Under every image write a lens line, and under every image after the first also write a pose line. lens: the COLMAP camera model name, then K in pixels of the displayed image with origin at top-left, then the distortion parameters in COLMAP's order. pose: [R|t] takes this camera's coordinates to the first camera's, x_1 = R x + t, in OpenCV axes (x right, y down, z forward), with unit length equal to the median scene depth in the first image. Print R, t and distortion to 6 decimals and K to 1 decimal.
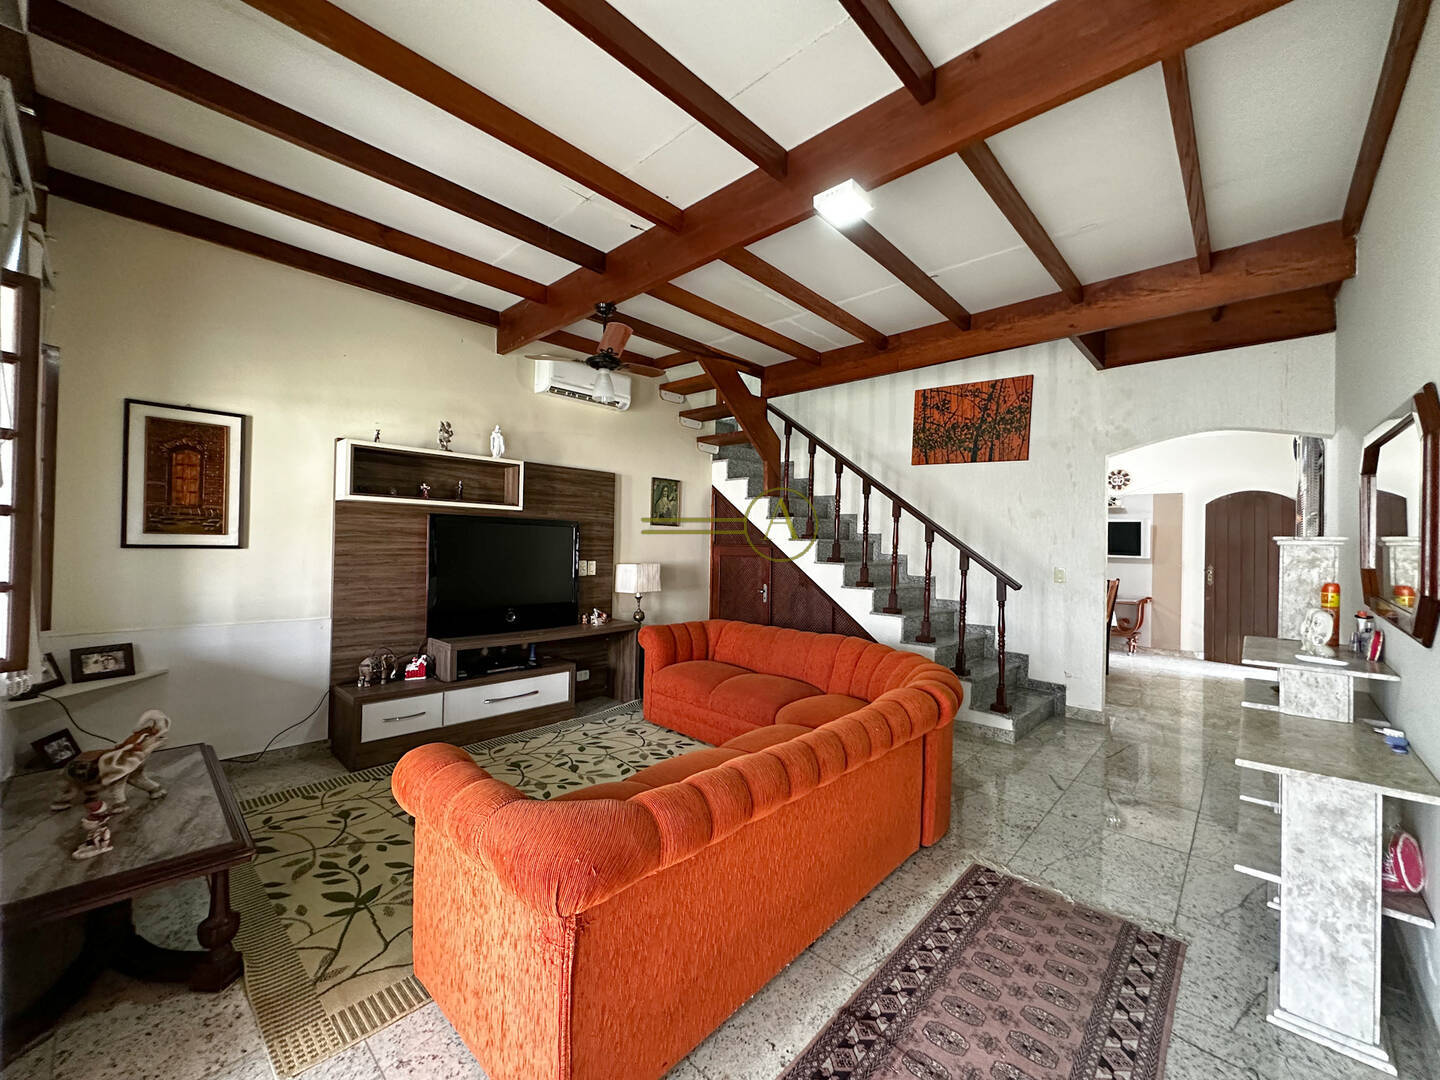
lens RADIAL K [[574.6, 0, 720.0], [0, 574.6, 540.0], [0, 0, 1]] dist [-0.001081, 0.000547]
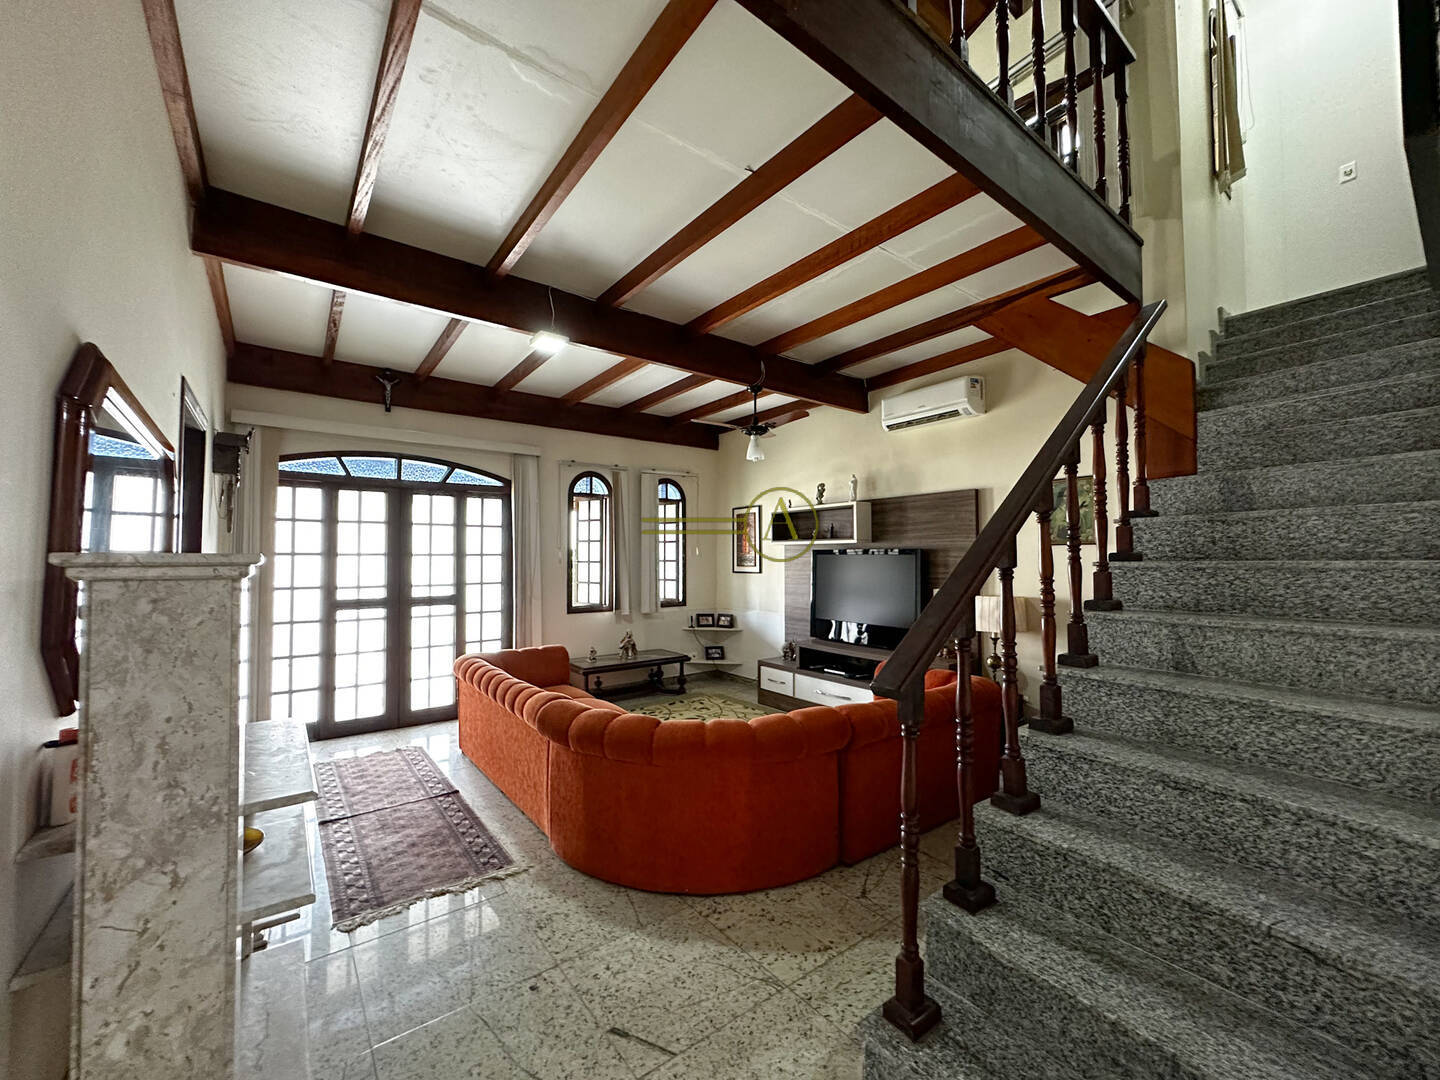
lens RADIAL K [[574.6, 0, 720.0], [0, 574.6, 540.0], [0, 0, 1]] dist [-0.001081, 0.000547]
pose [[-0.162344, -0.052778, -0.985322, 1.139803], [0.007058, 0.998481, -0.054646, 0.007242], [0.986709, -0.015826, -0.161725, 1.202011]]
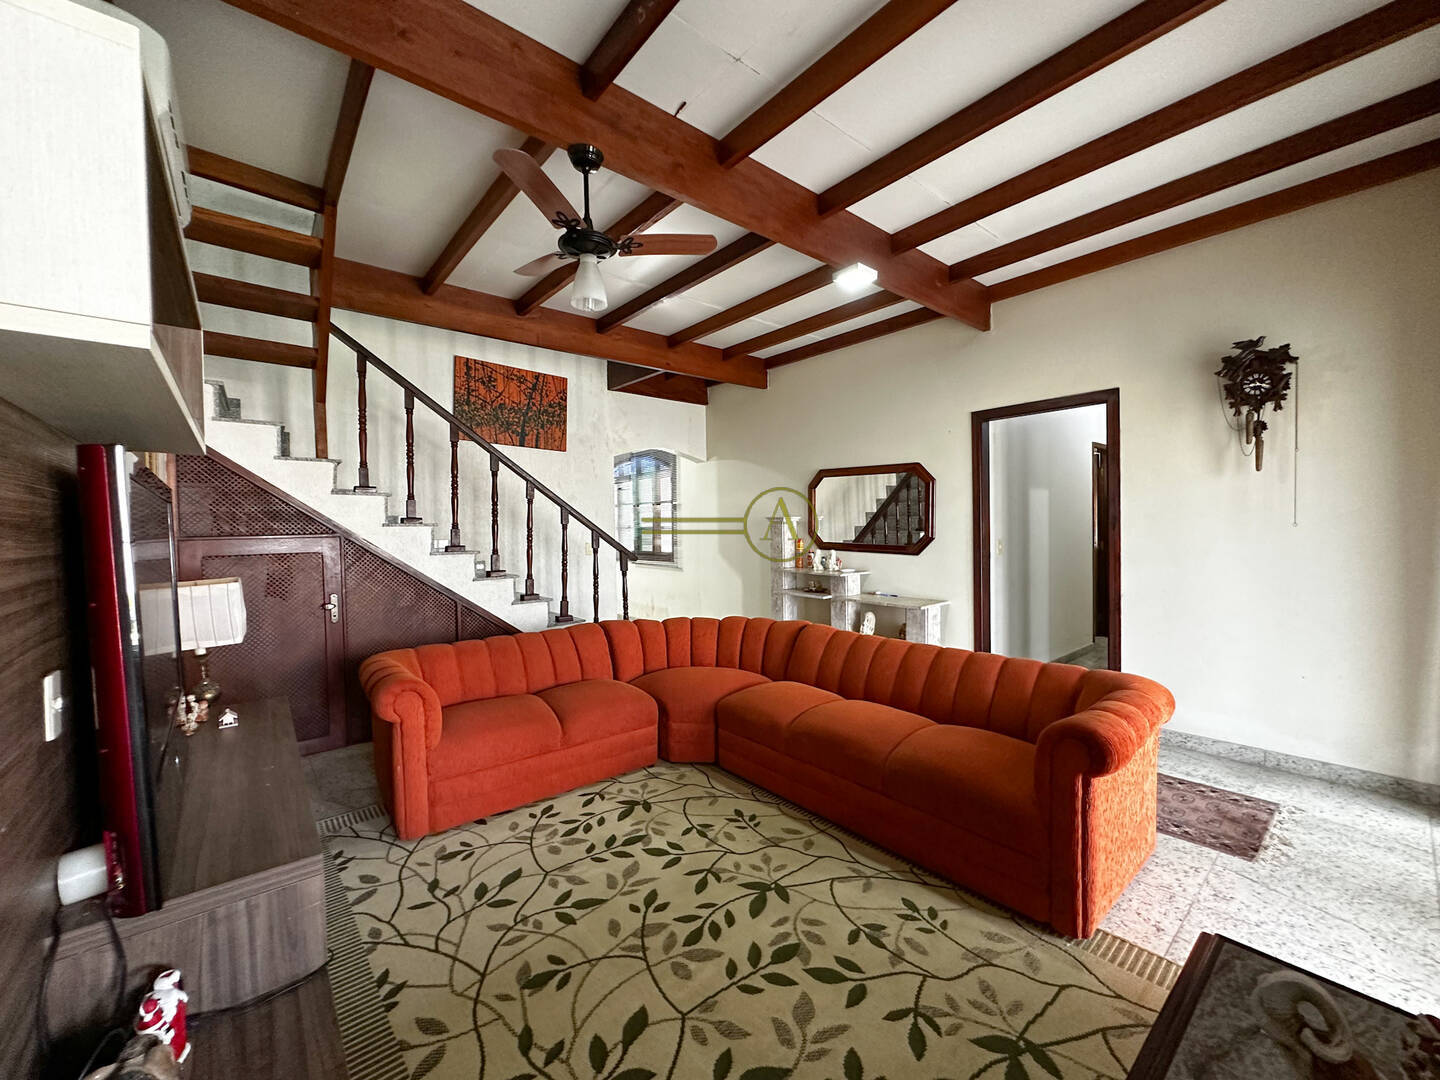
lens RADIAL K [[569.4, 0, 720.7], [0, 569.4, 544.5], [0, 0, 1]] dist [0.000316, 0.000234]
pose [[0.120715, -0.056228, 0.991093, -0.742166], [0.009845, 0.998413, 0.055444, -0.016475], [-0.992638, 0.003065, 0.121077, 0.711440]]
